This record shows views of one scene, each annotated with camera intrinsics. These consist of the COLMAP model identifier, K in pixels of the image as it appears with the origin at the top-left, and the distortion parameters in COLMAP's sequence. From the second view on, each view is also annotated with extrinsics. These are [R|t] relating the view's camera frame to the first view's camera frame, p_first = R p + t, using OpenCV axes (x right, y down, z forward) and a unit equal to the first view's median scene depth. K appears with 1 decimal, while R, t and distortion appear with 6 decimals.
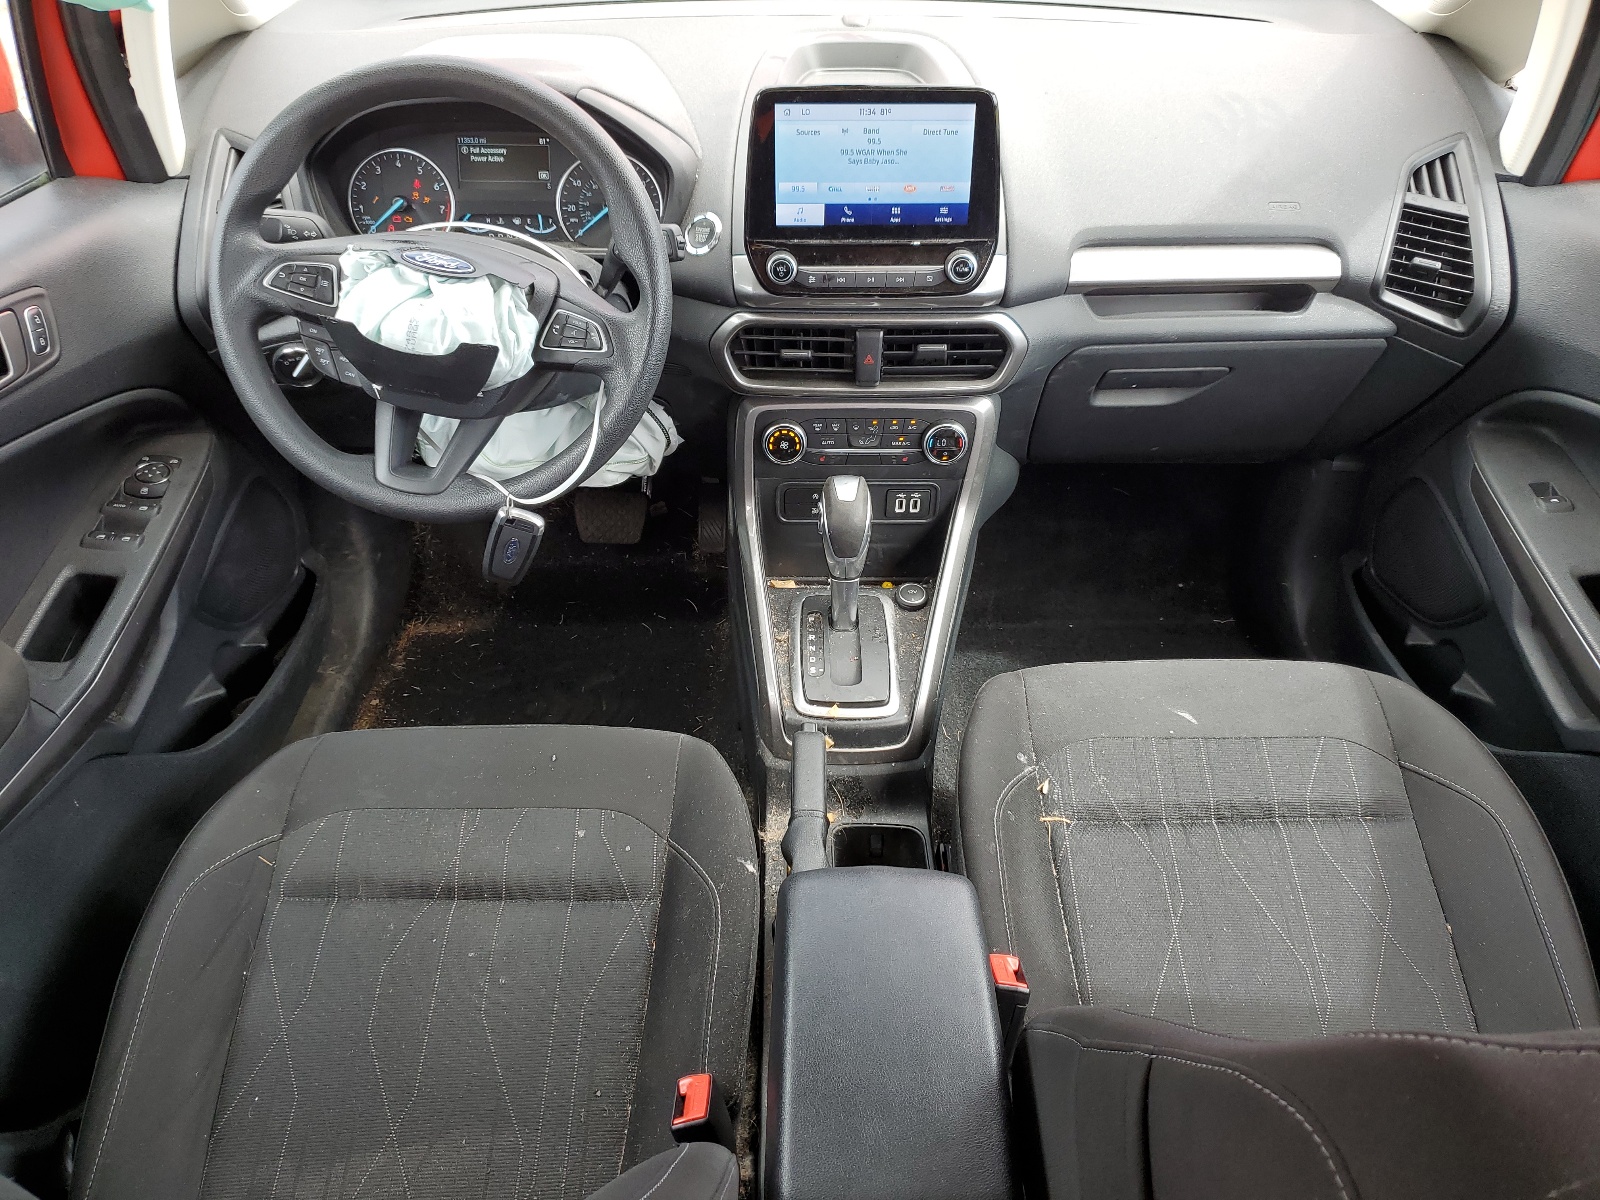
lens RADIAL K [[1225.1, 0, 799.2], [0, 1225.1, 598.1], [0, 0, 1]] dist [-0.010777, -0.001502]
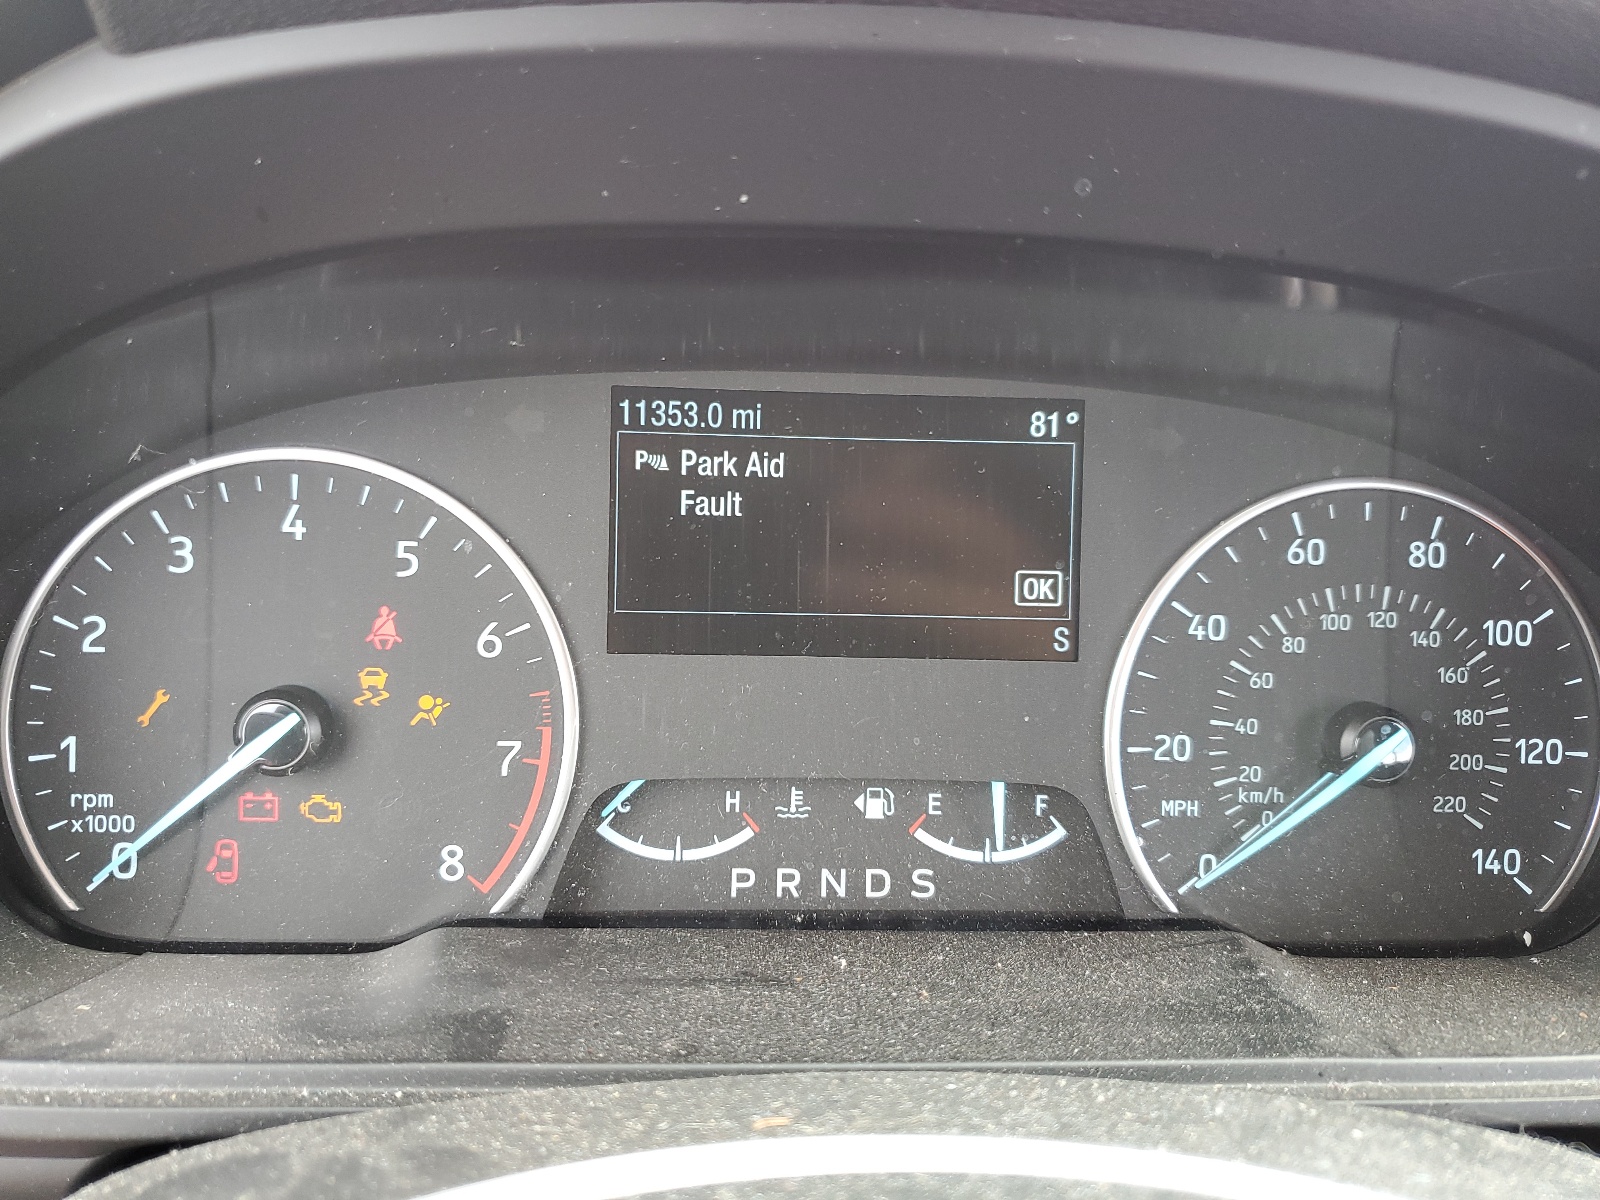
lens RADIAL K [[1225.1, 0, 799.3], [0, 1225.1, 600.2], [0, 0, 1]] dist [-0.010777, -0.001502]
pose [[0.998455, 0.008589, 0.054900, -0.259047], [0.007961, 0.955683, -0.294291, -0.286386], [-0.054995, 0.294273, 0.954138, 0.814451]]
